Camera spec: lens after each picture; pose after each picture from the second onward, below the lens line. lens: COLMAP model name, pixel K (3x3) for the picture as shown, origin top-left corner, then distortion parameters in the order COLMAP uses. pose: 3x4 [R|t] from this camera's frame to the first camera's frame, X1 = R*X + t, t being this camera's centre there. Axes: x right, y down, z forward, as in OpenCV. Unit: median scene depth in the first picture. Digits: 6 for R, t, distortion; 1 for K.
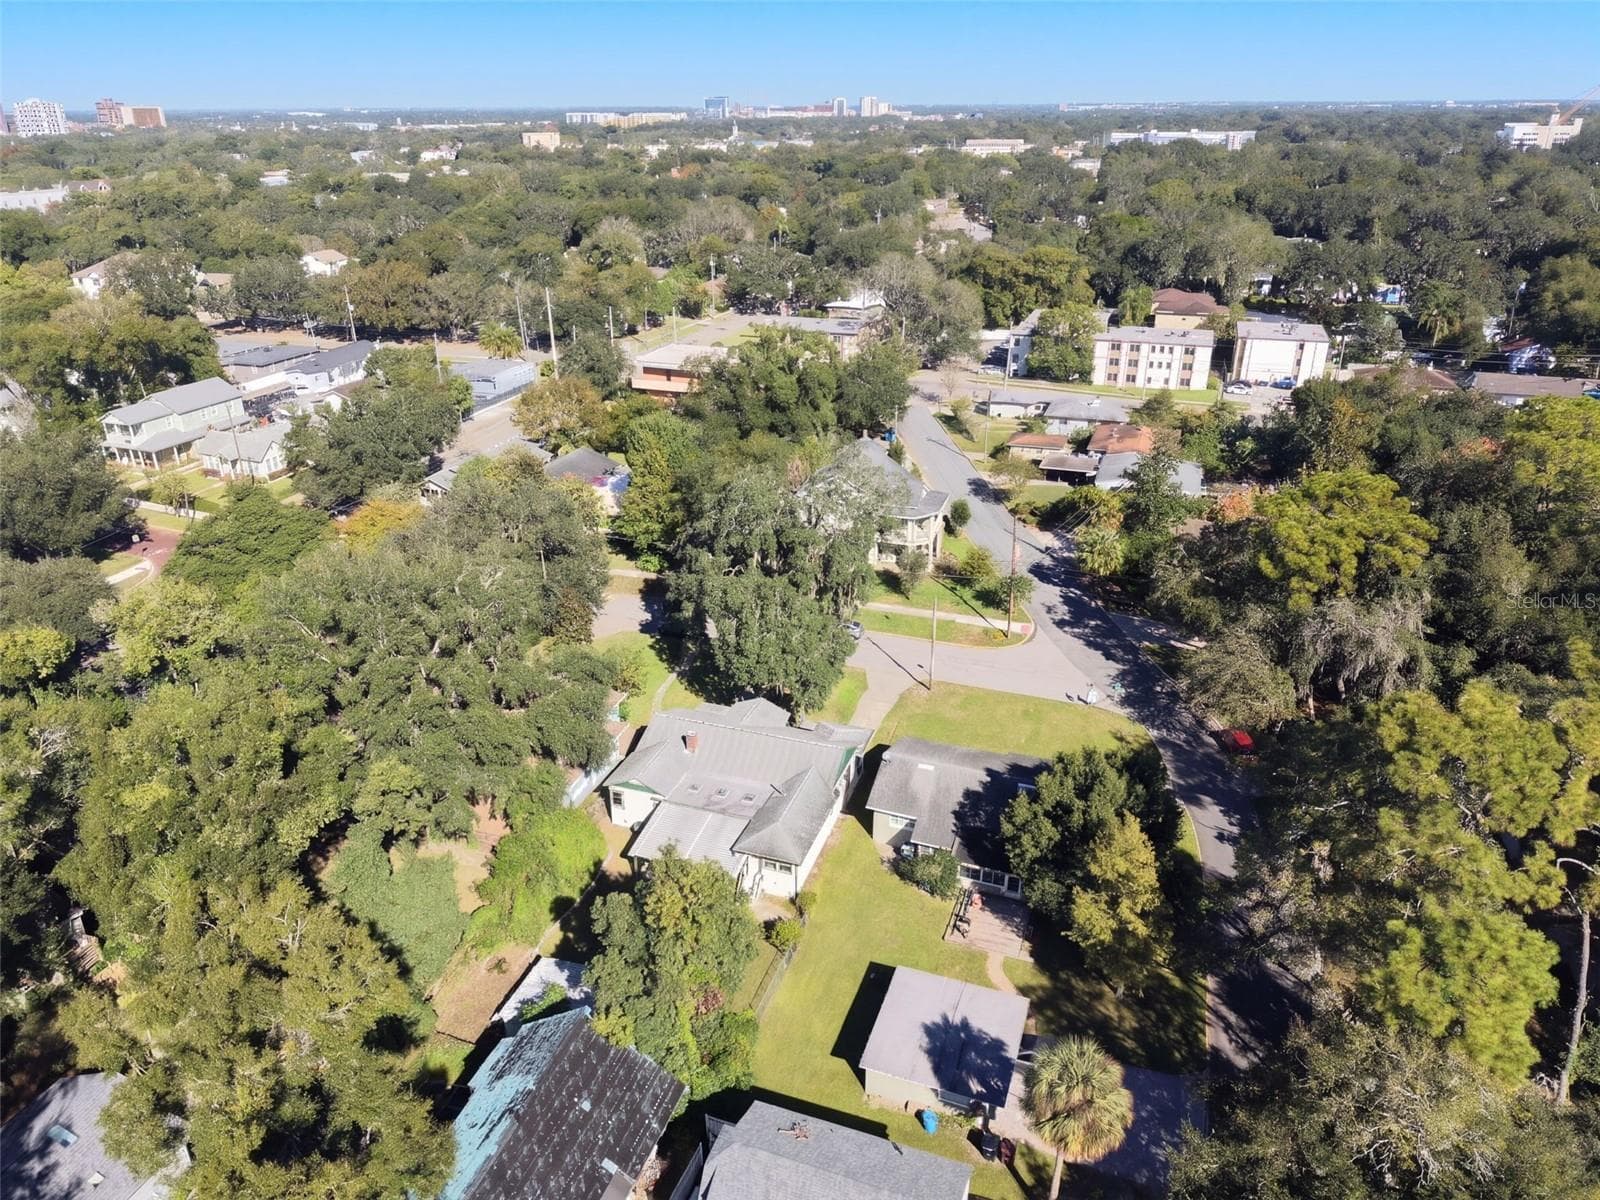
lens RADIAL K [[1091.6, 0, 798.3], [0, 1091.6, 605.4], [0, 0, 1]] dist [0.010504, -0.013370]
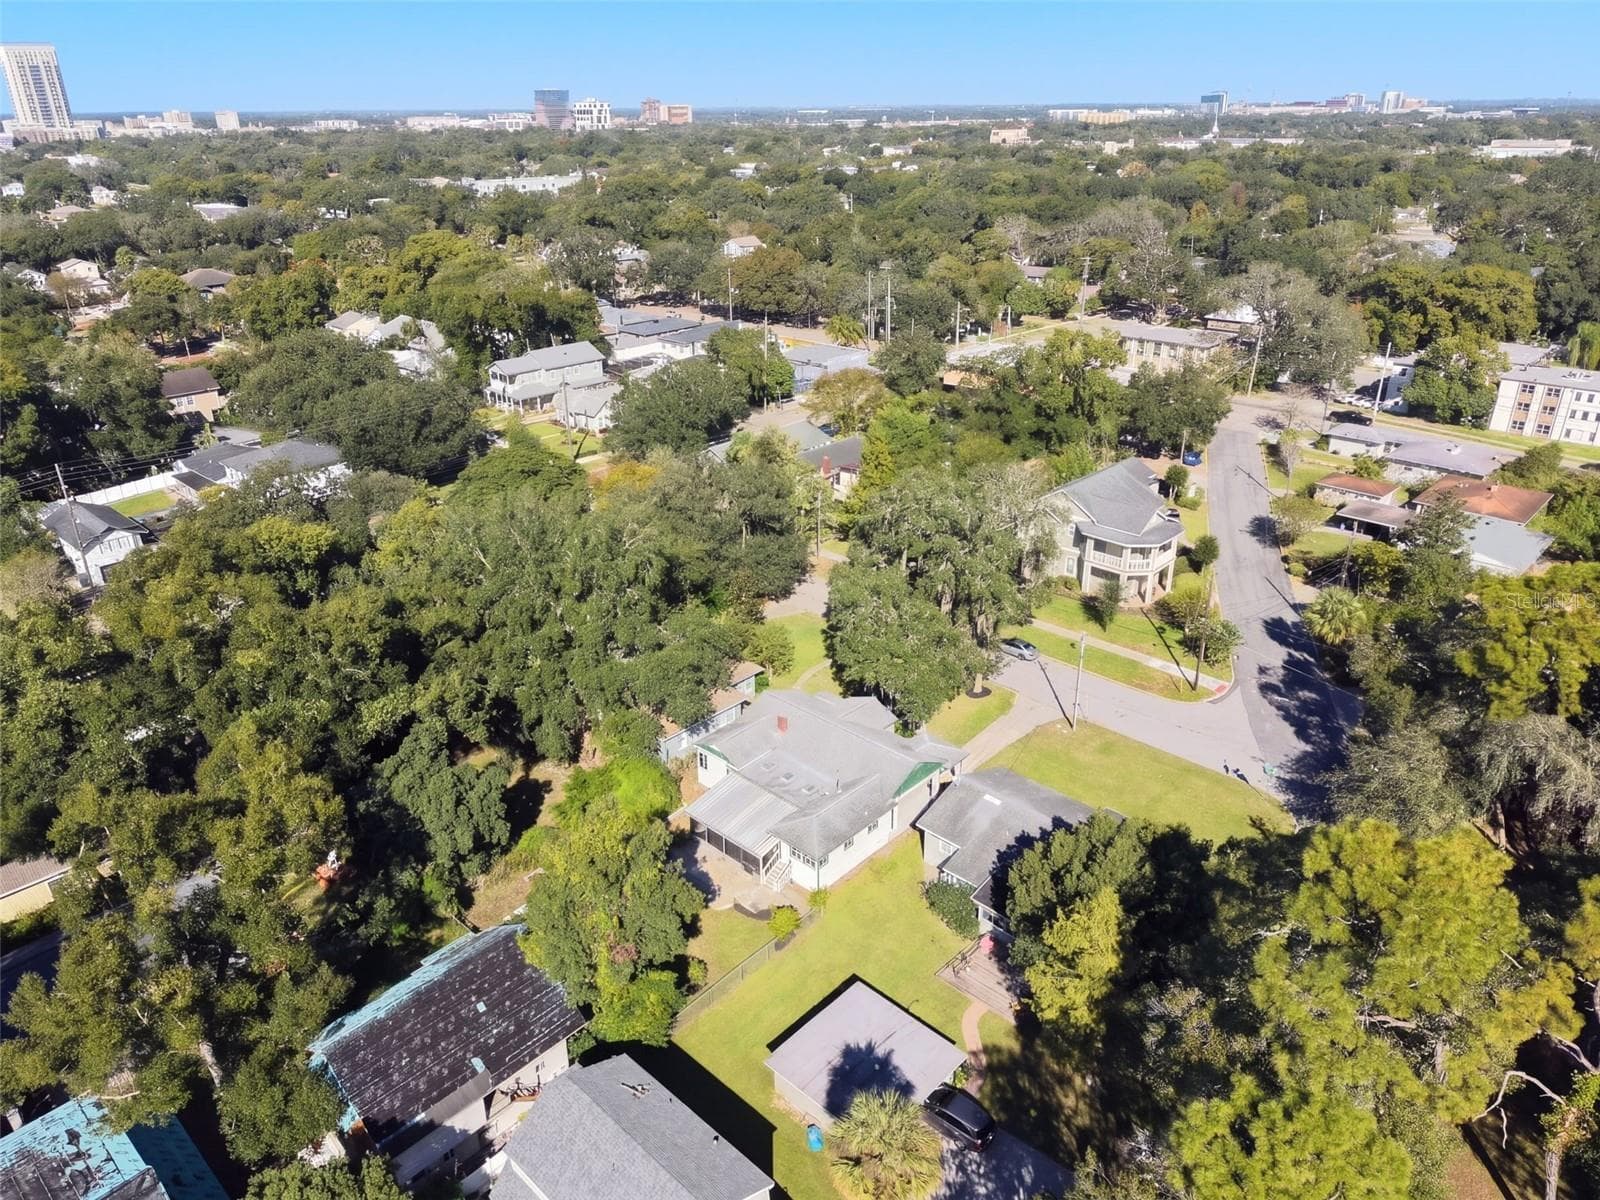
lens RADIAL K [[1091.6, 0, 795.6], [0, 1091.6, 595.9], [0, 0, 1]] dist [0.010504, -0.013370]
pose [[0.913537, 0.163799, -0.372318, 0.147960], [-0.165517, 0.985821, 0.027585, -0.012815], [0.371557, 0.036425, 0.927695, 0.024192]]
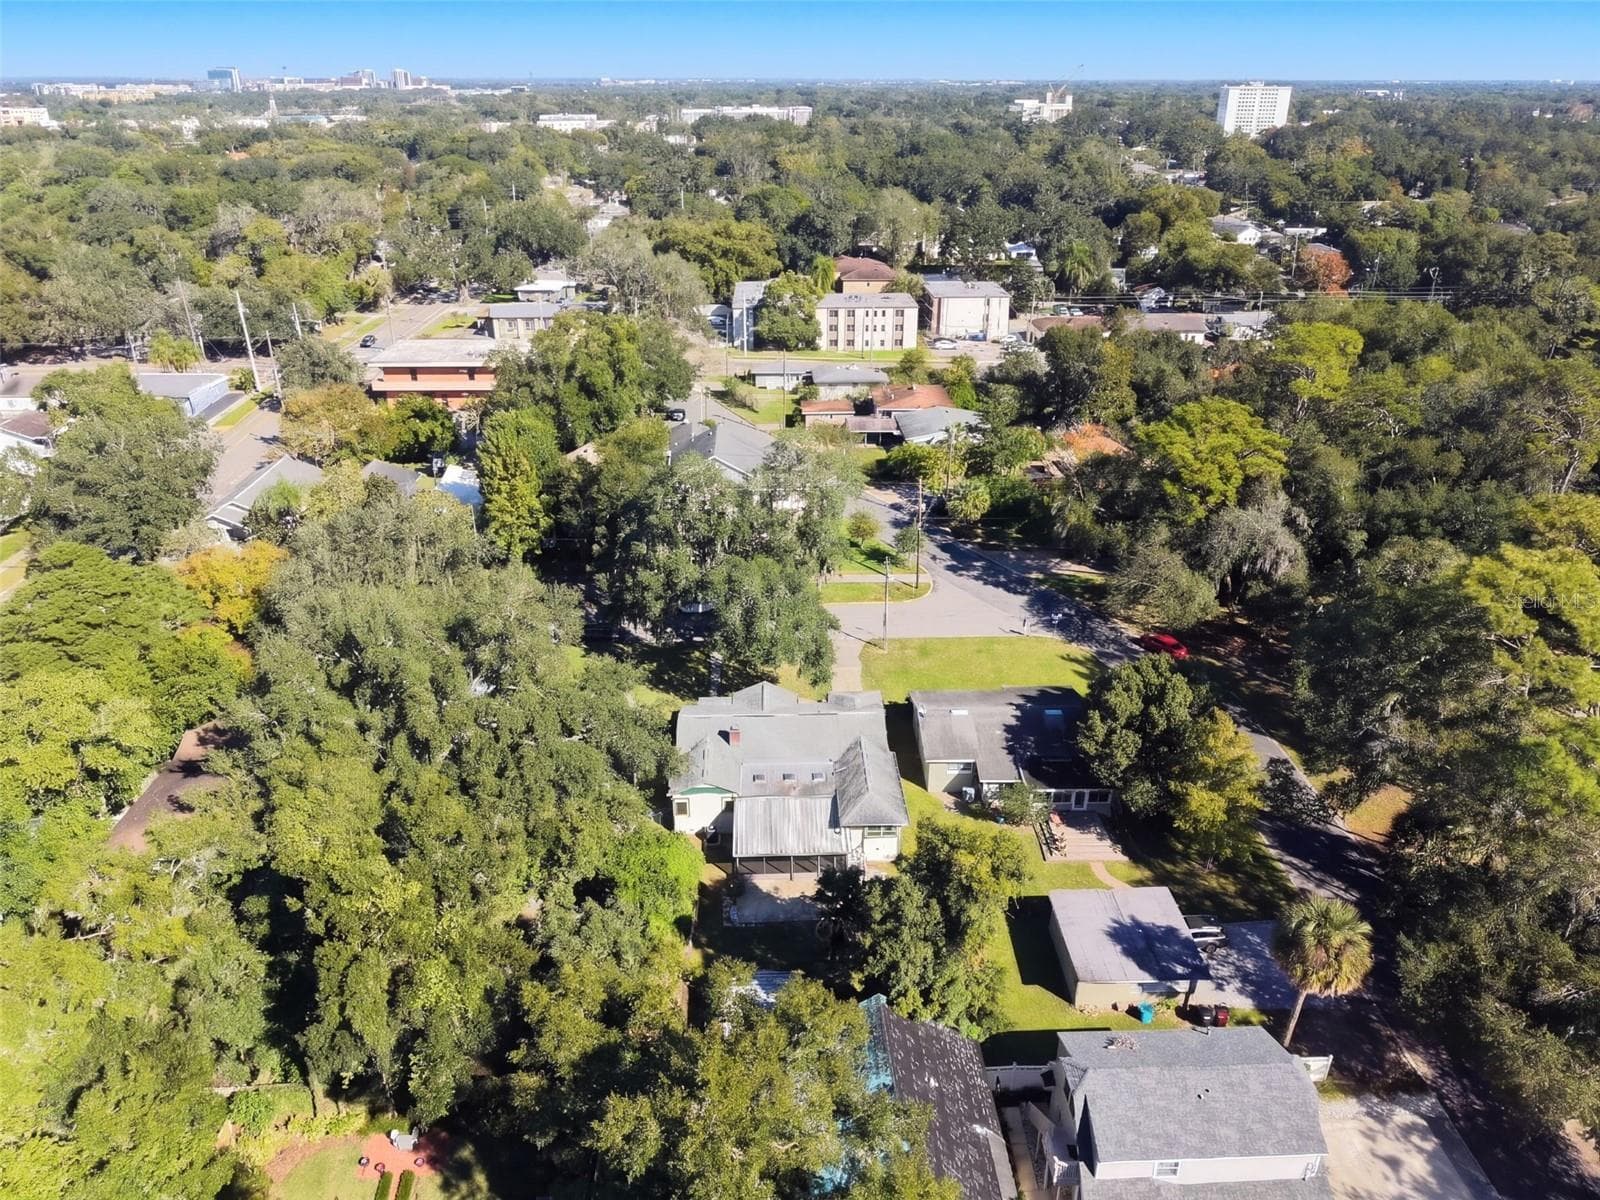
lens RADIAL K [[1091.6, 0, 798.2], [0, 1091.6, 601.6], [0, 0, 1]] dist [0.010504, -0.013370]
pose [[0.923492, -0.157654, 0.349725, -0.199919], [0.151947, 0.987414, 0.043886, -0.015724], [-0.352242, 0.012611, 0.935824, 0.030540]]
